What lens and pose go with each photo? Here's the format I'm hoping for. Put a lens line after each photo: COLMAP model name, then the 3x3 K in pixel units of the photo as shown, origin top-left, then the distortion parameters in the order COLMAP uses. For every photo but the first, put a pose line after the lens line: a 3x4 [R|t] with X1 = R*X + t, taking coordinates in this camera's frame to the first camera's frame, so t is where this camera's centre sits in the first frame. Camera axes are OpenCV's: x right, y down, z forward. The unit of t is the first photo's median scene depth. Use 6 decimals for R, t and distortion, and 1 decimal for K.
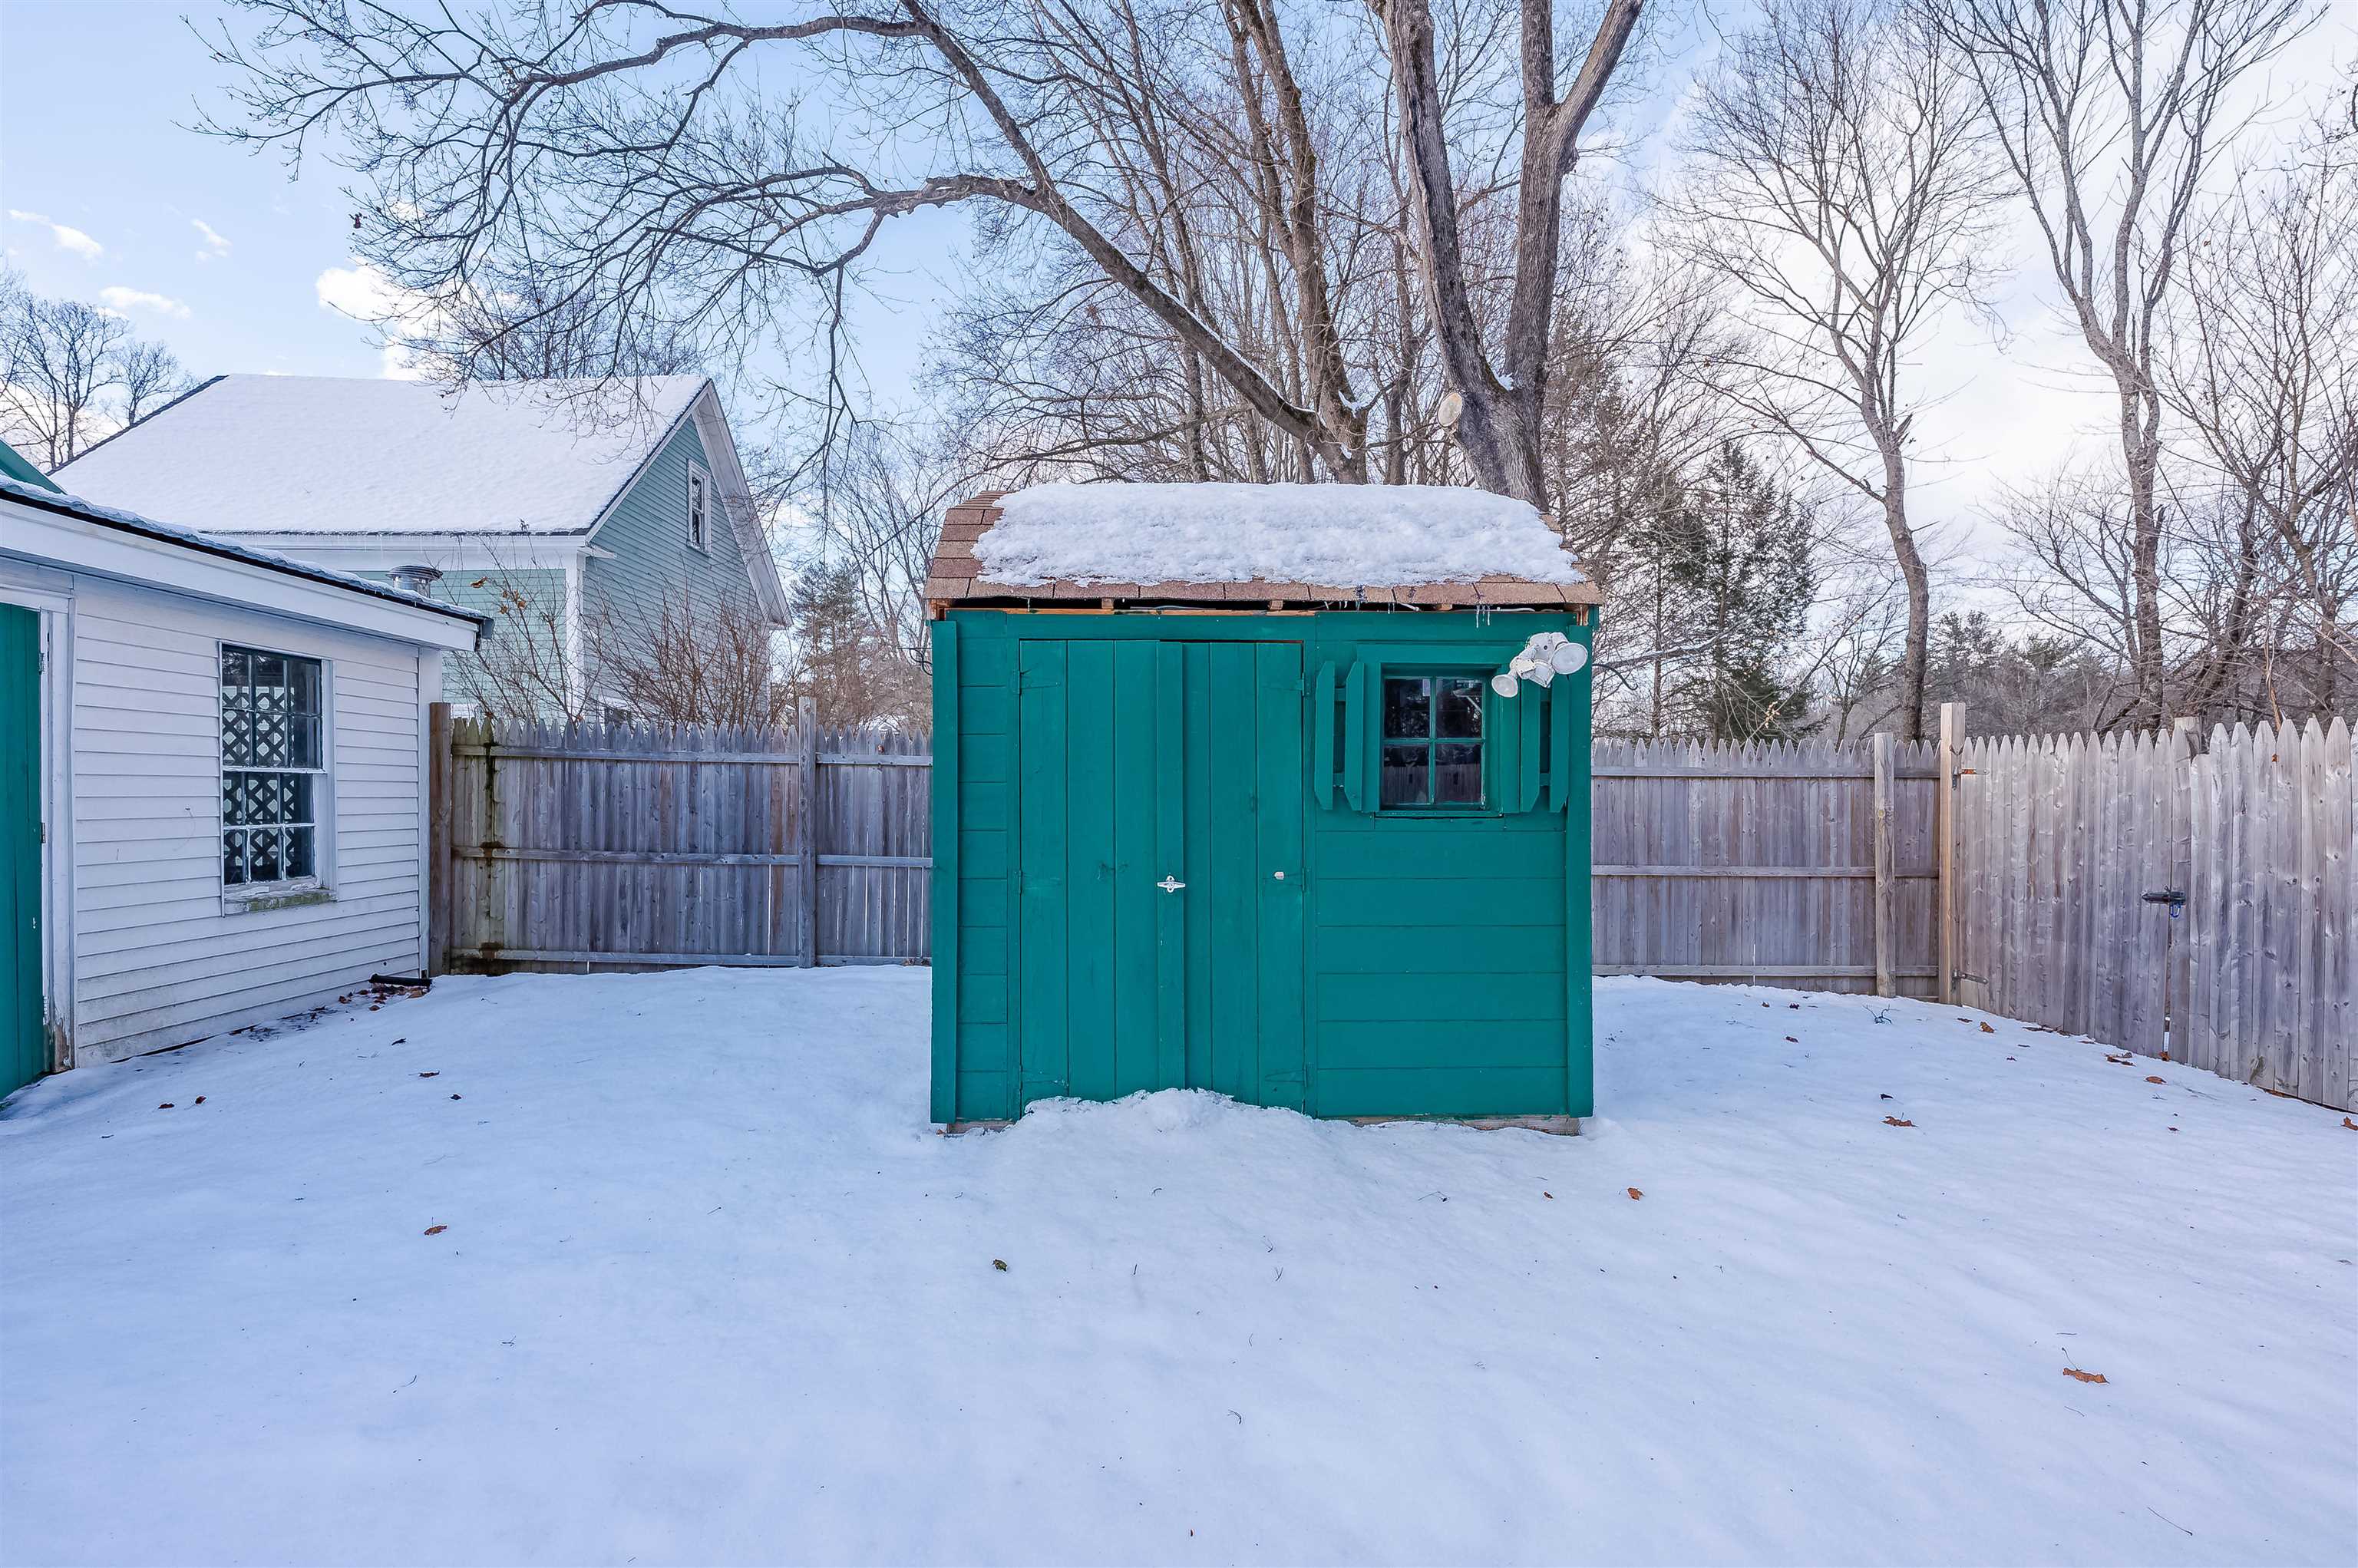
lens RADIAL K [[960.9, 0, 1176.7], [0, 960.9, 795.1], [0, 0, 1]] dist [0.001476, -0.000170]
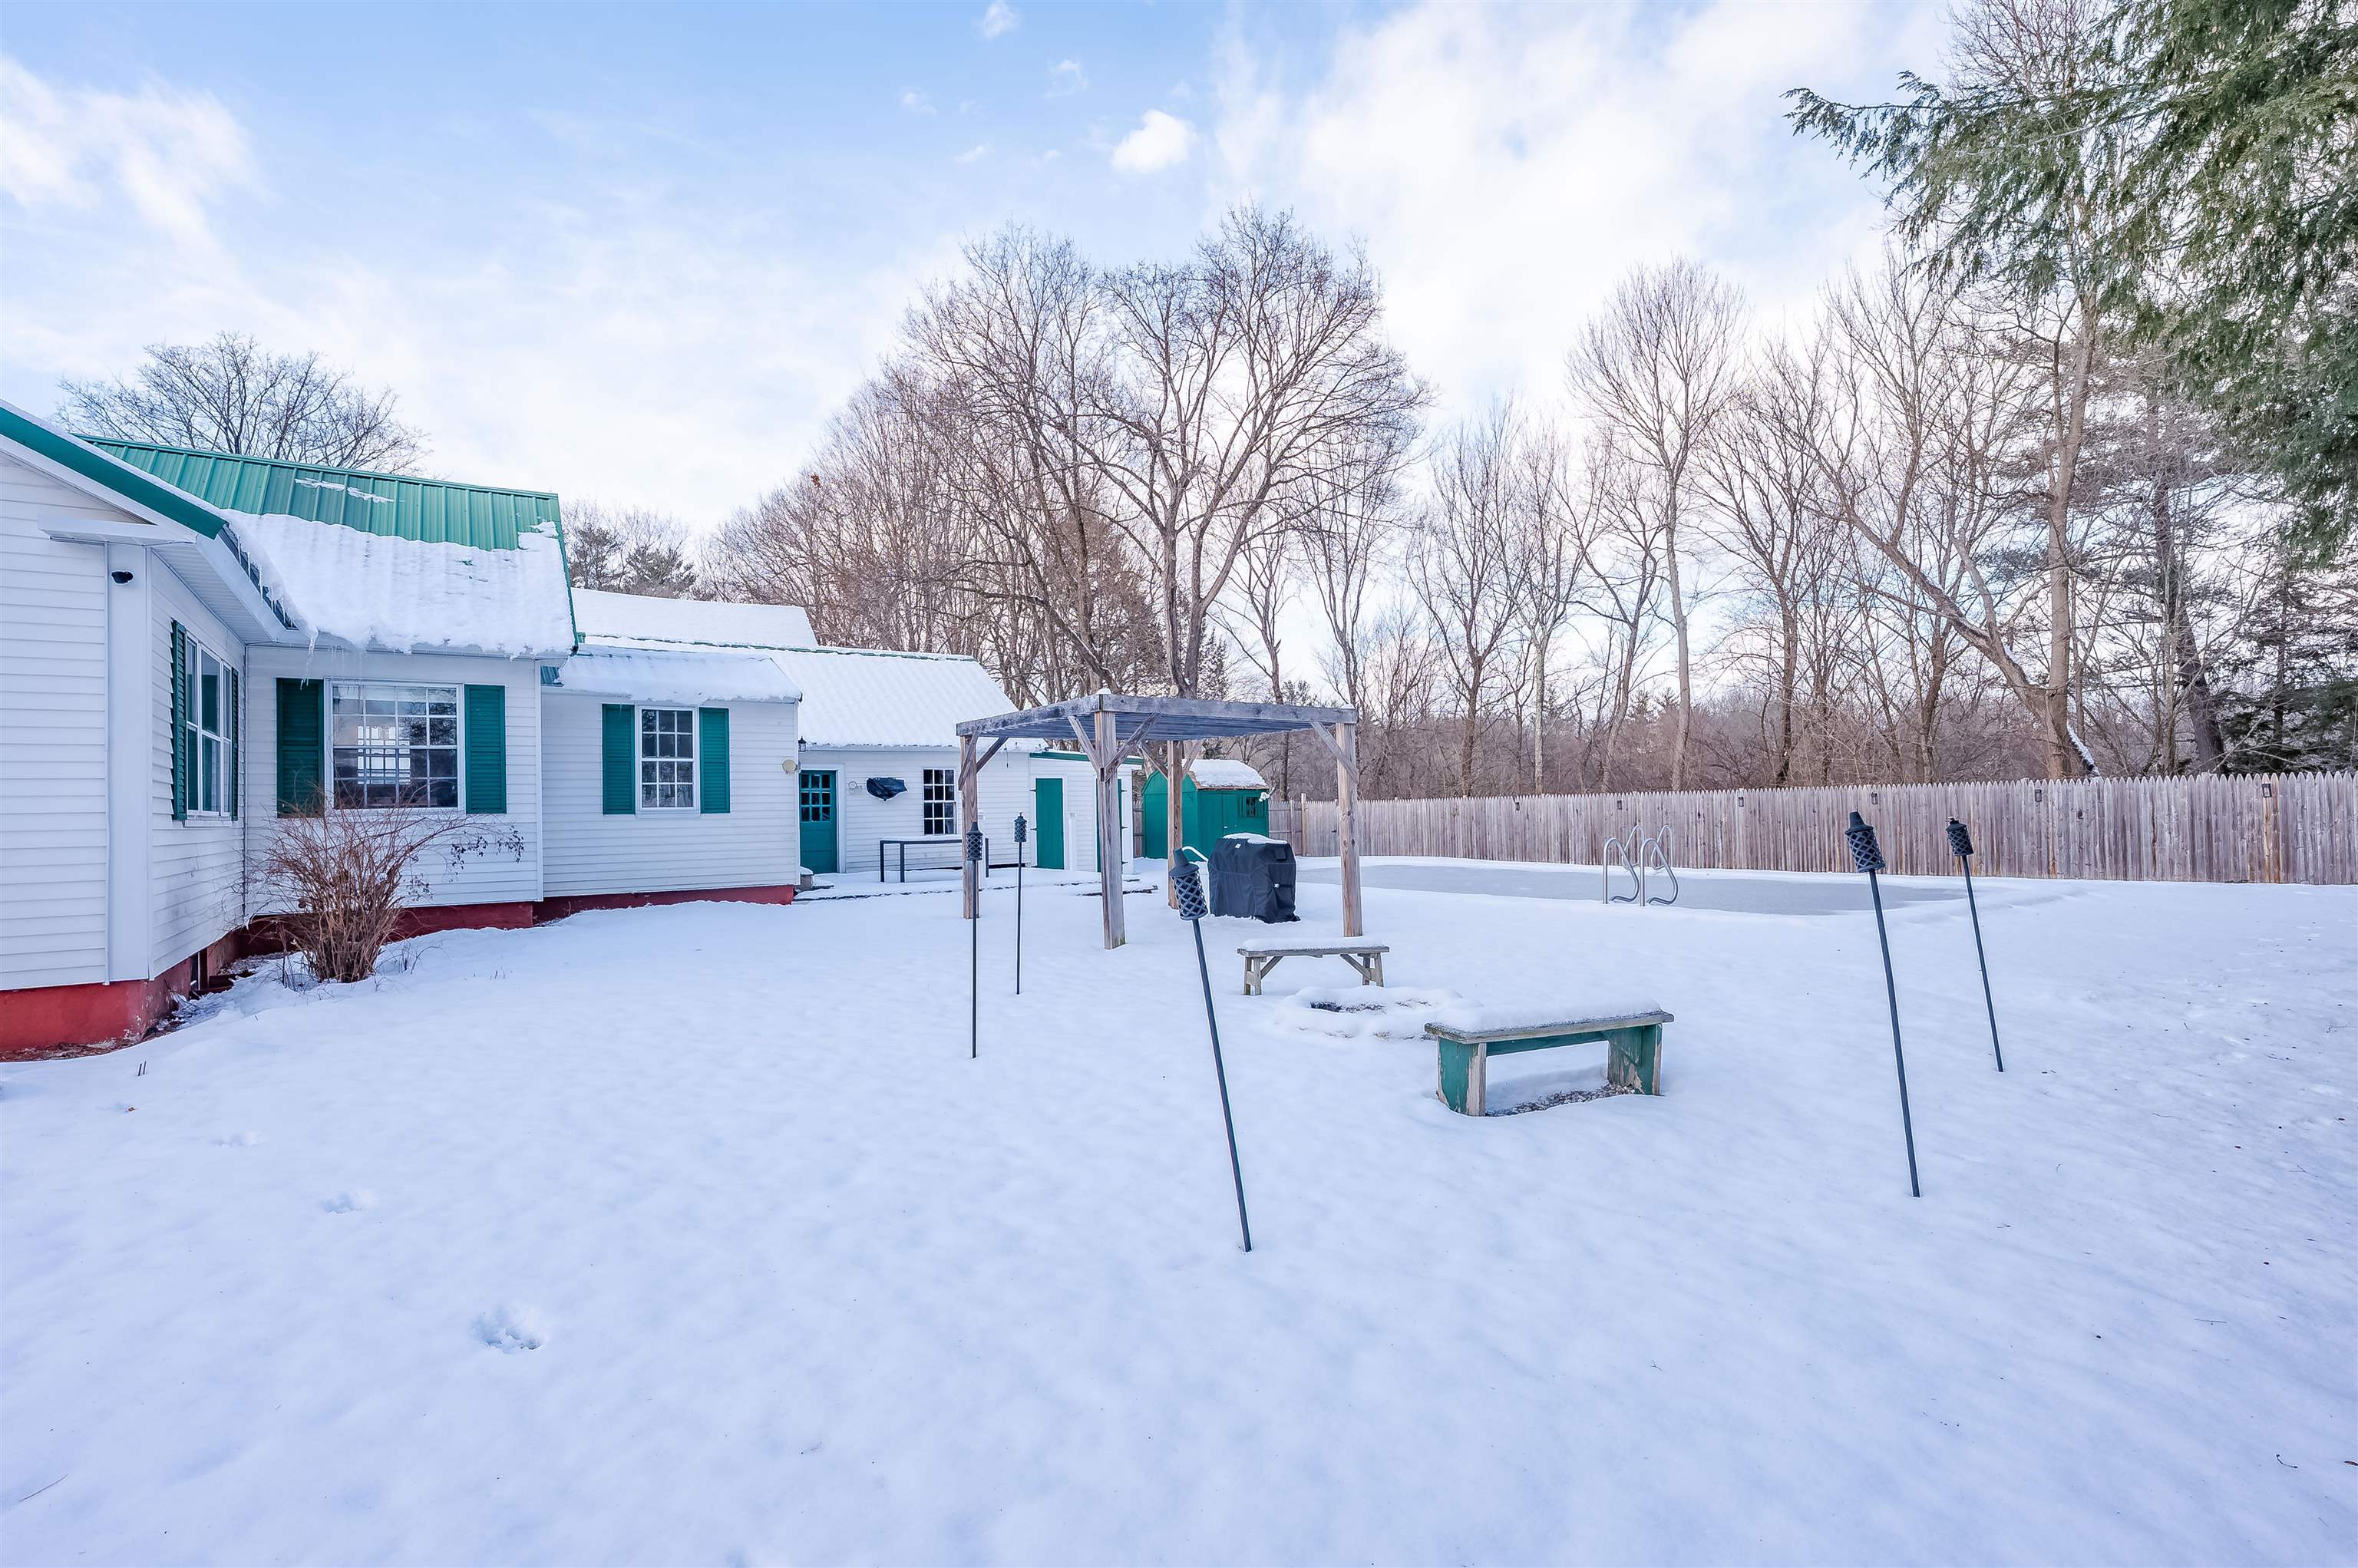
lens RADIAL K [[1100.5, 0, 1178.8], [0, 1100.5, 789.1], [0, 0, 1]] dist [-0.000290, -0.000002]
pose [[0.836427, -0.007789, 0.548023, -0.816572], [0.019491, 0.999689, -0.015540, -0.014434], [-0.547731, 0.023680, 0.836319, -0.975638]]
